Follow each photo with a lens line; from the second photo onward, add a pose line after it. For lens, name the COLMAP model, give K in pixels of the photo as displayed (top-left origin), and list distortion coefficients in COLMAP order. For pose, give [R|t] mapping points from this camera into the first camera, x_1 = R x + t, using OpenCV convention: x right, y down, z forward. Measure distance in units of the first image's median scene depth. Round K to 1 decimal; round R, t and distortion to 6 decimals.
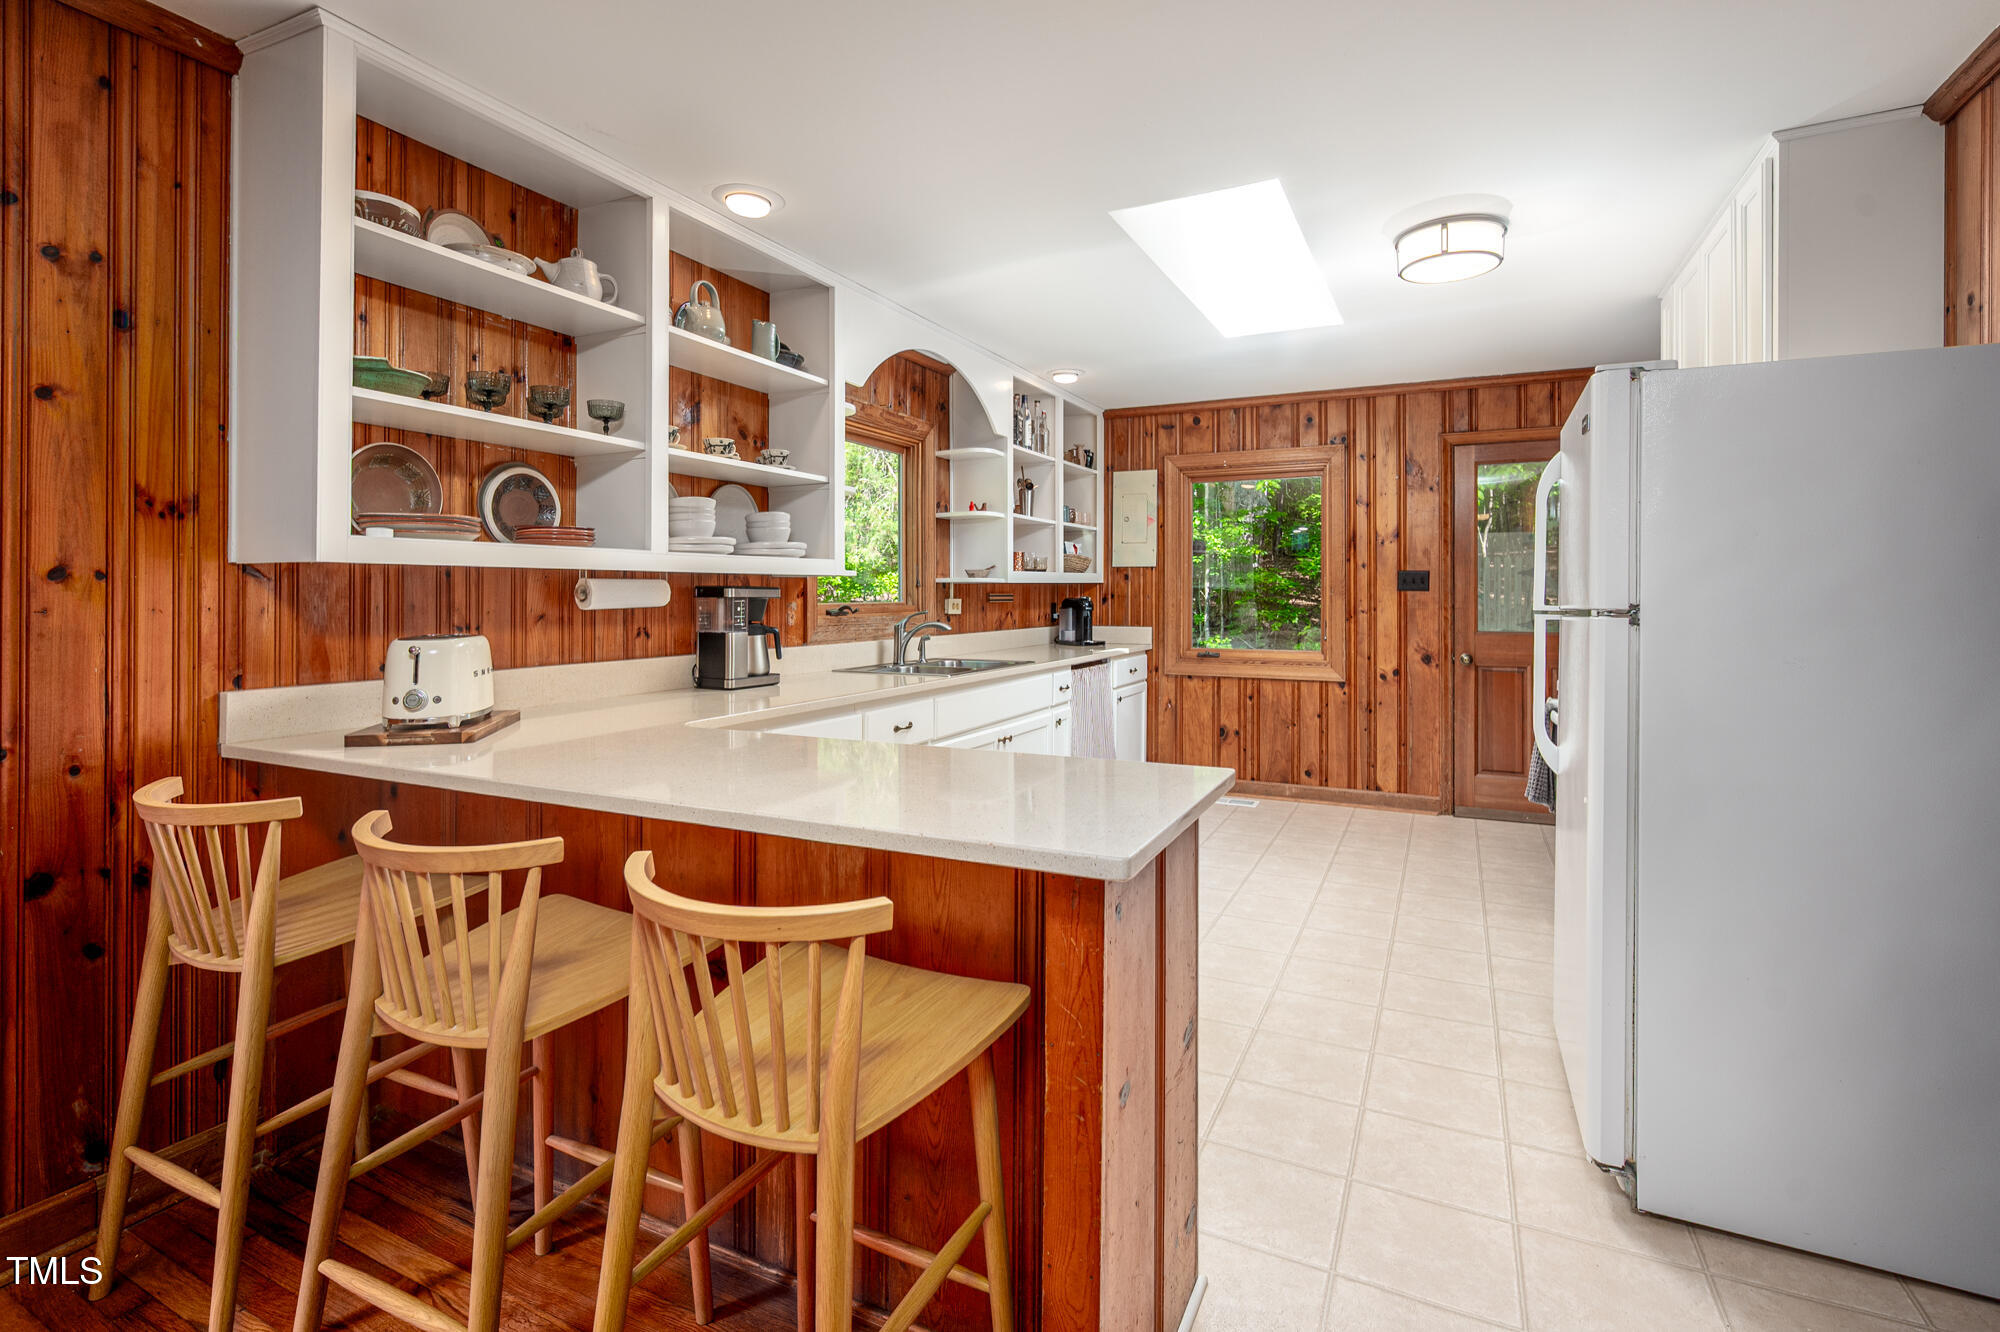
lens RADIAL K [[896.6, 0, 987.7], [0, 896.6, 592.3], [0, 0, 1]] dist [-0.001125, -0.000148]
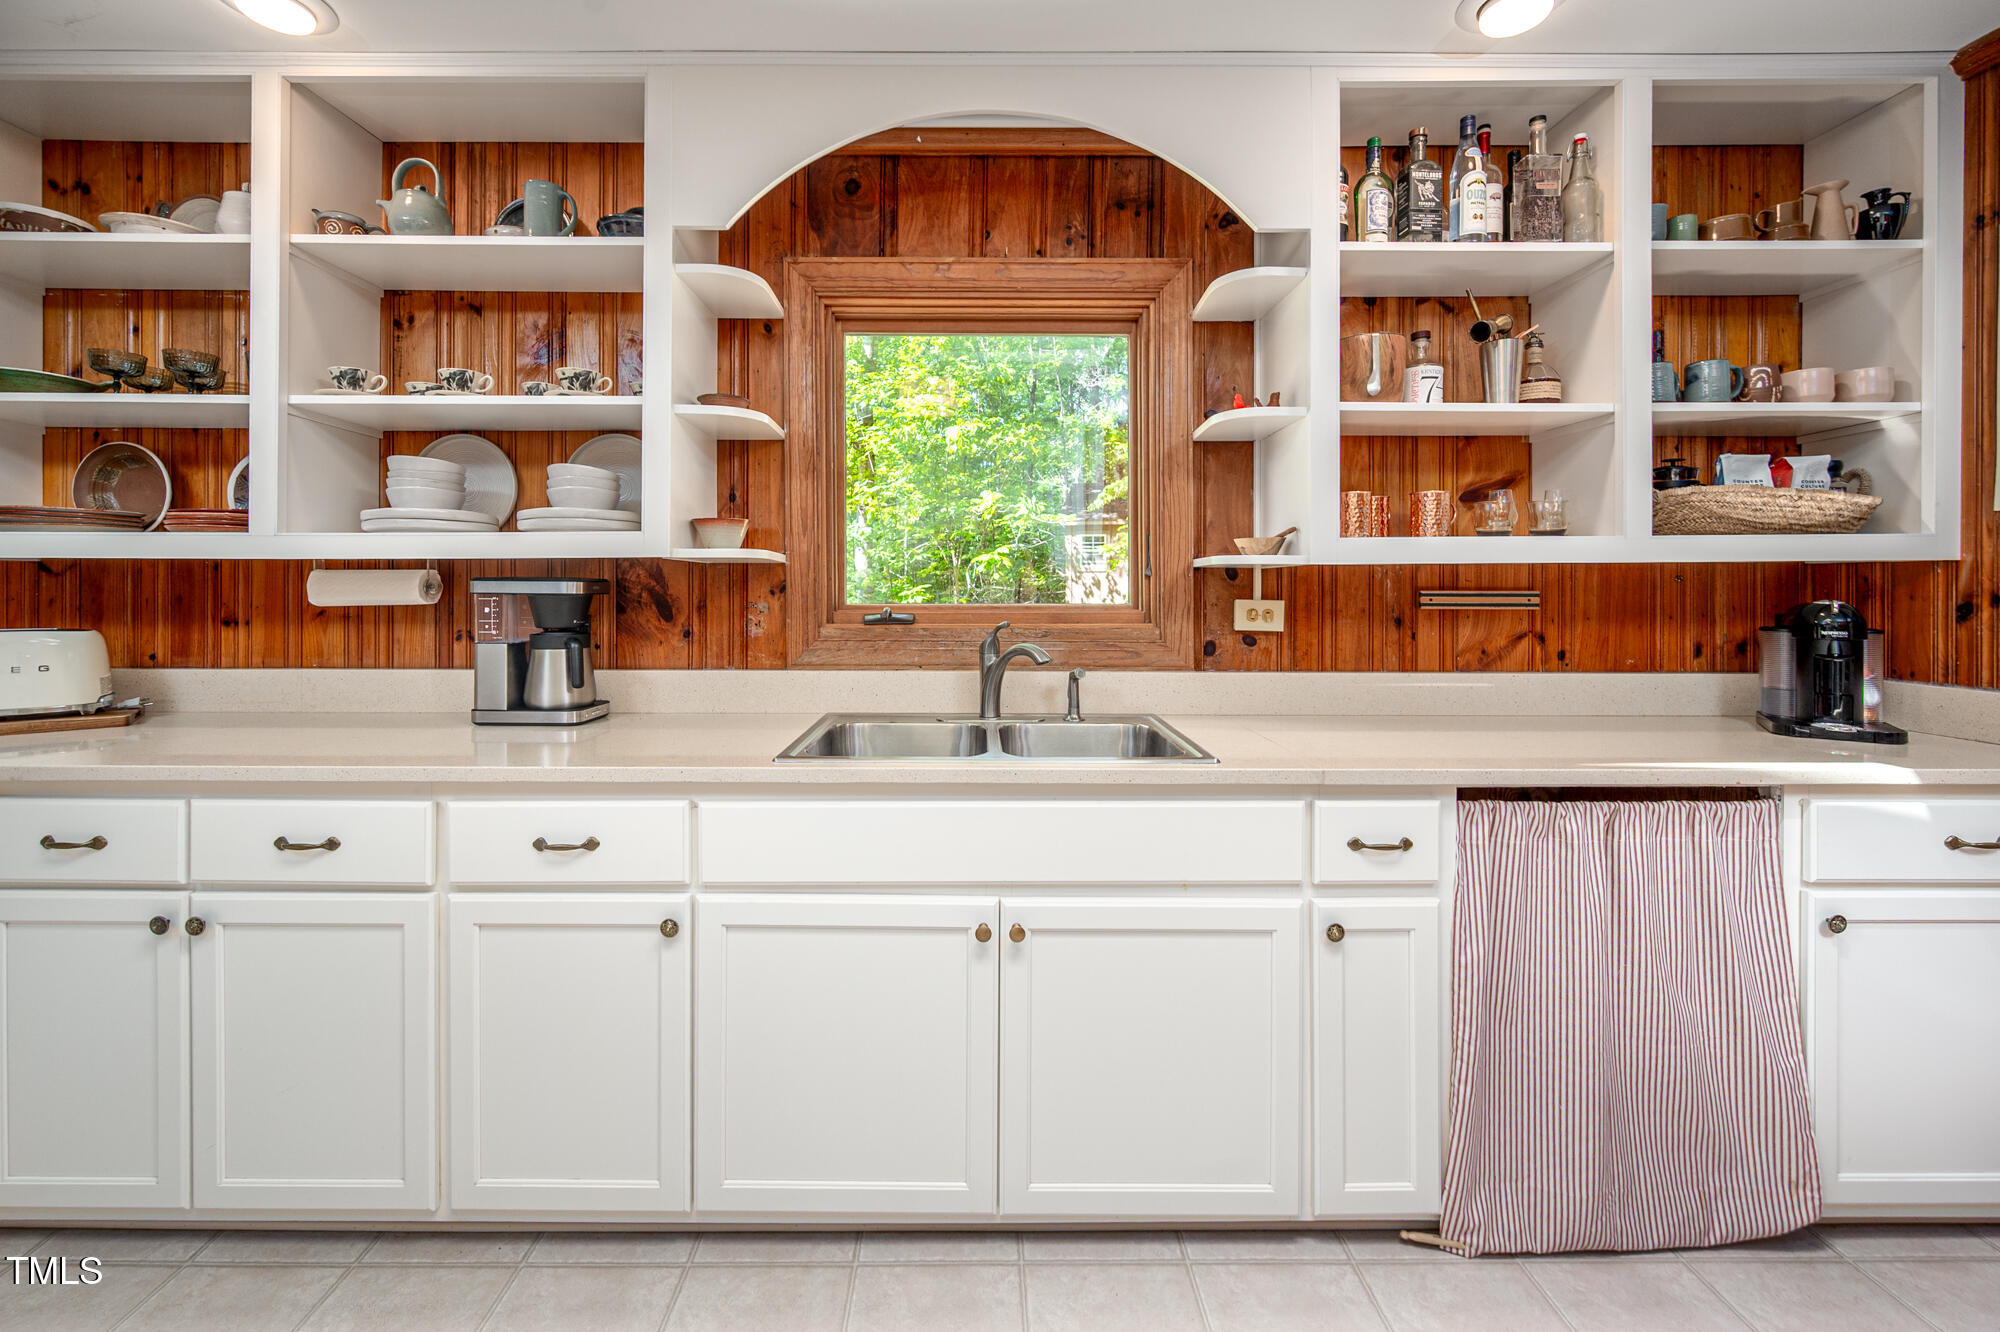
lens RADIAL K [[808.7, 0, 1000.8], [0, 808.7, 591.8], [0, 0, 1]] dist [-0.000095, 0.000180]
pose [[0.460743, 0.006076, -0.887513, 0.479150], [-0.000725, 0.999979, 0.006469, 0.000203], [0.887534, -0.002337, 0.460737, 1.097072]]
